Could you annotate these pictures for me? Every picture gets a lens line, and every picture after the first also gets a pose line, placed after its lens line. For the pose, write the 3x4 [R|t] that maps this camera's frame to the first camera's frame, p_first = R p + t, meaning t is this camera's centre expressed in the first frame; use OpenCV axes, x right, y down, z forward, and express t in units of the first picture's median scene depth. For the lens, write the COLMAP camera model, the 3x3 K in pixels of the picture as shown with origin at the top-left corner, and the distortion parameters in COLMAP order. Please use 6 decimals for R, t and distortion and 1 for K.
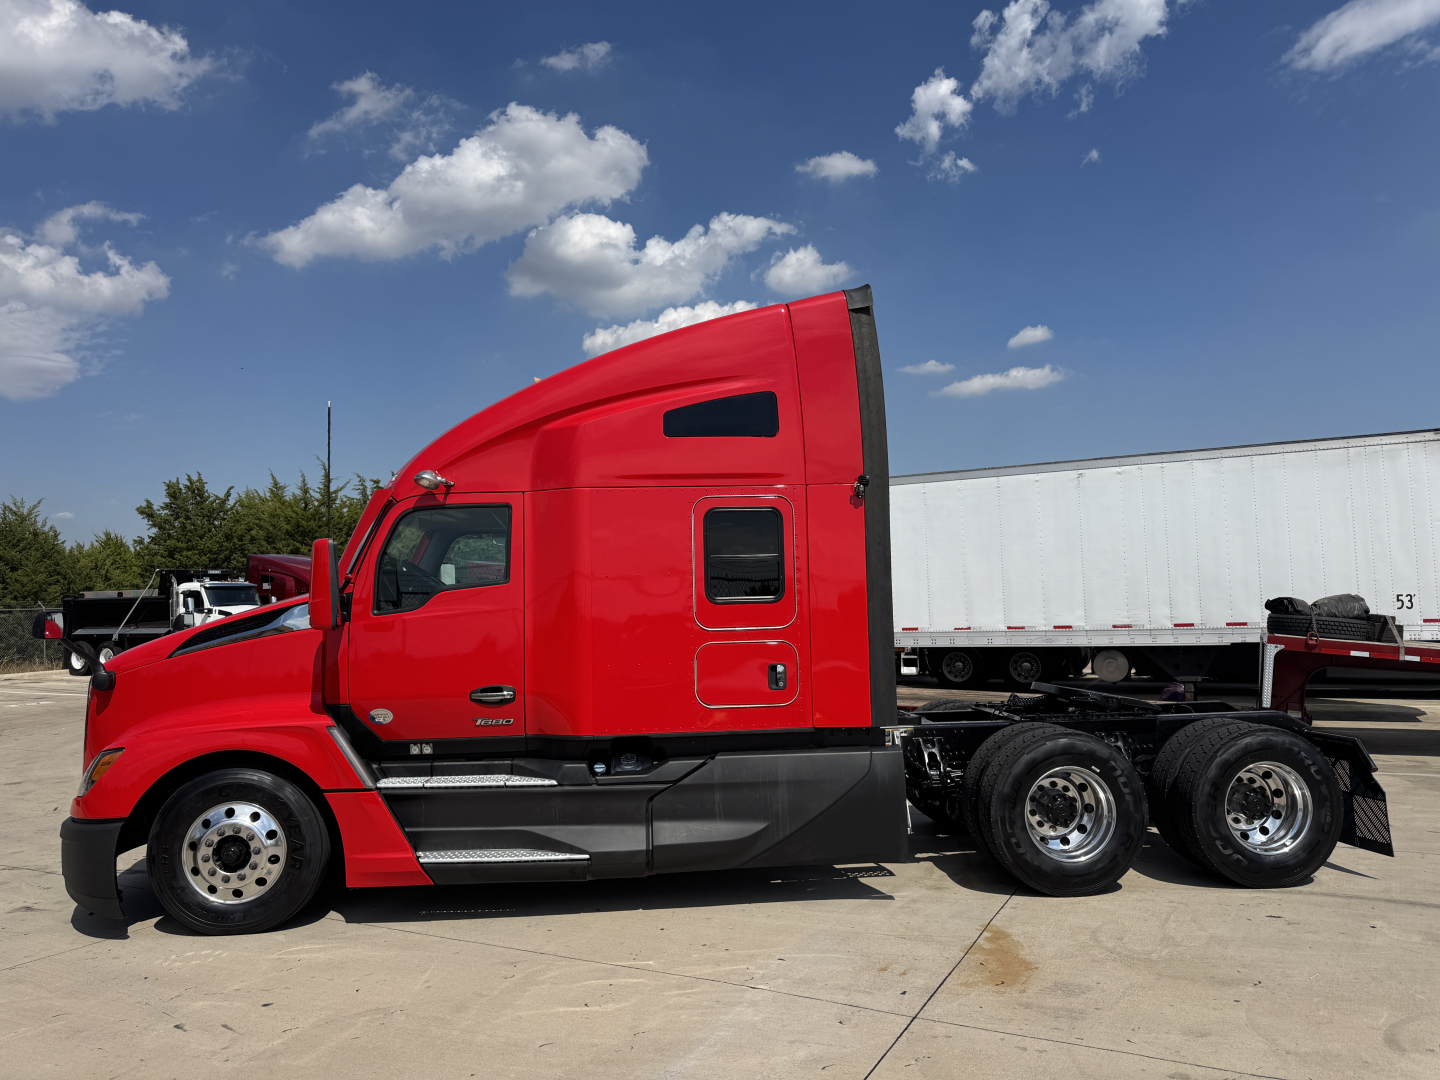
lens RADIAL K [[1013.3, 0, 726.1], [0, 1013.3, 530.7], [0, 0, 1]] dist [0.033648, -0.037486]
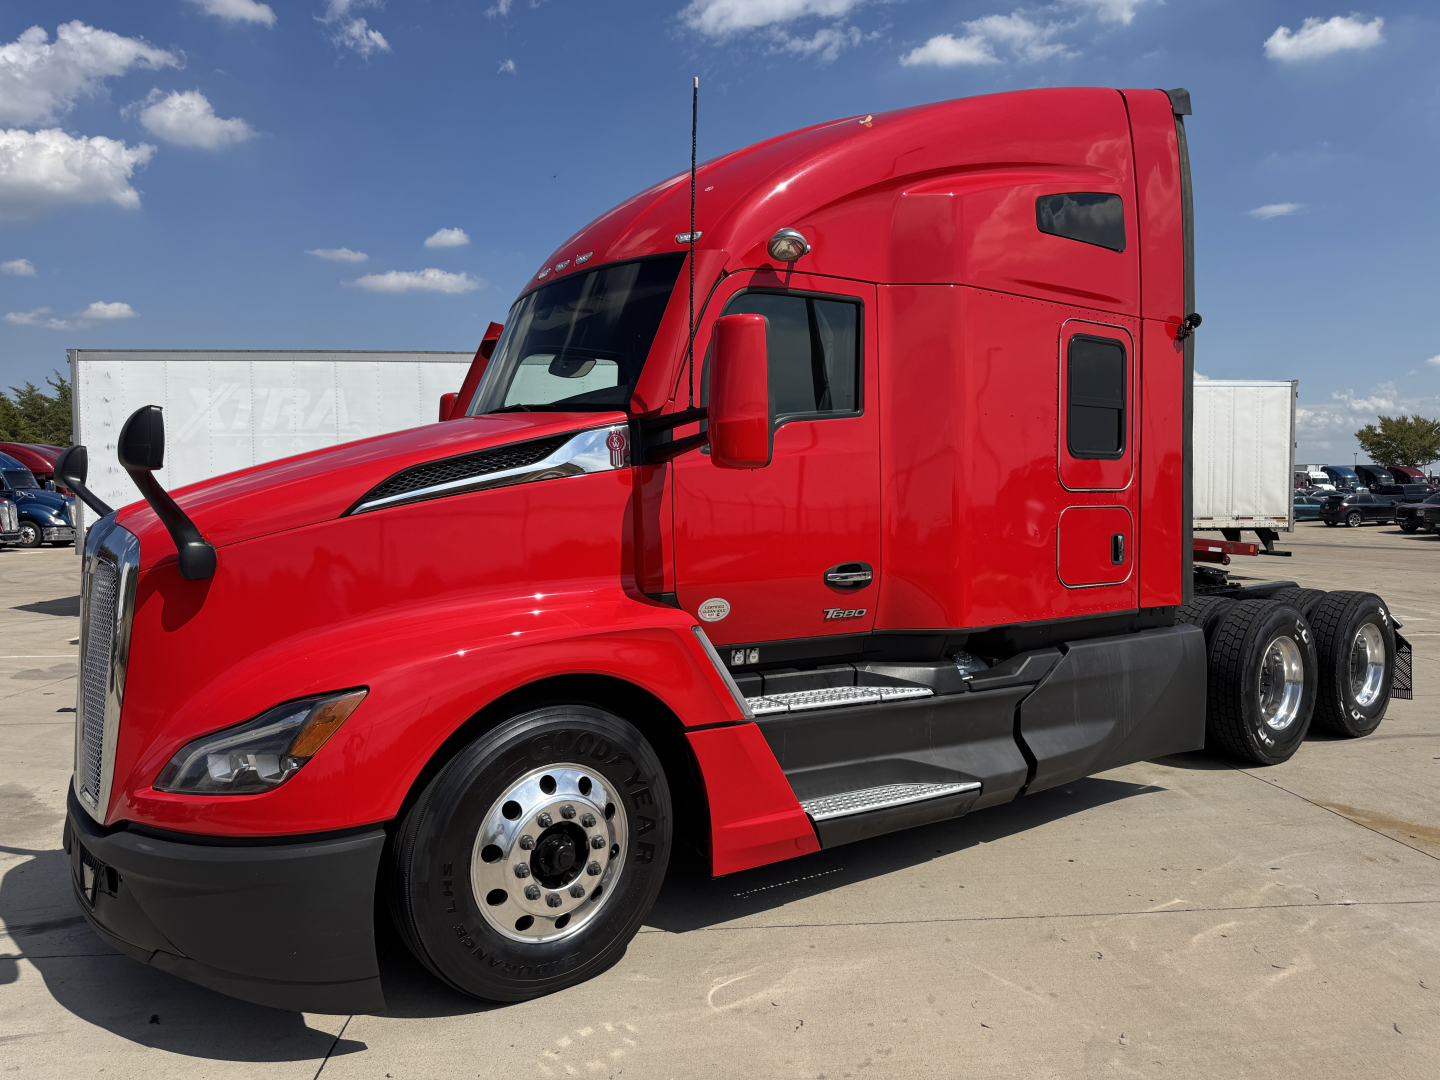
lens RADIAL K [[1013.3, 0, 733.6], [0, 1013.3, 538.6], [0, 0, 1]] dist [0.033648, -0.037486]
pose [[0.847036, 0.002513, 0.531530, -0.697451], [-0.055474, 0.994946, 0.083699, 0.087352], [-0.528633, -0.100382, 0.842894, 0.483504]]
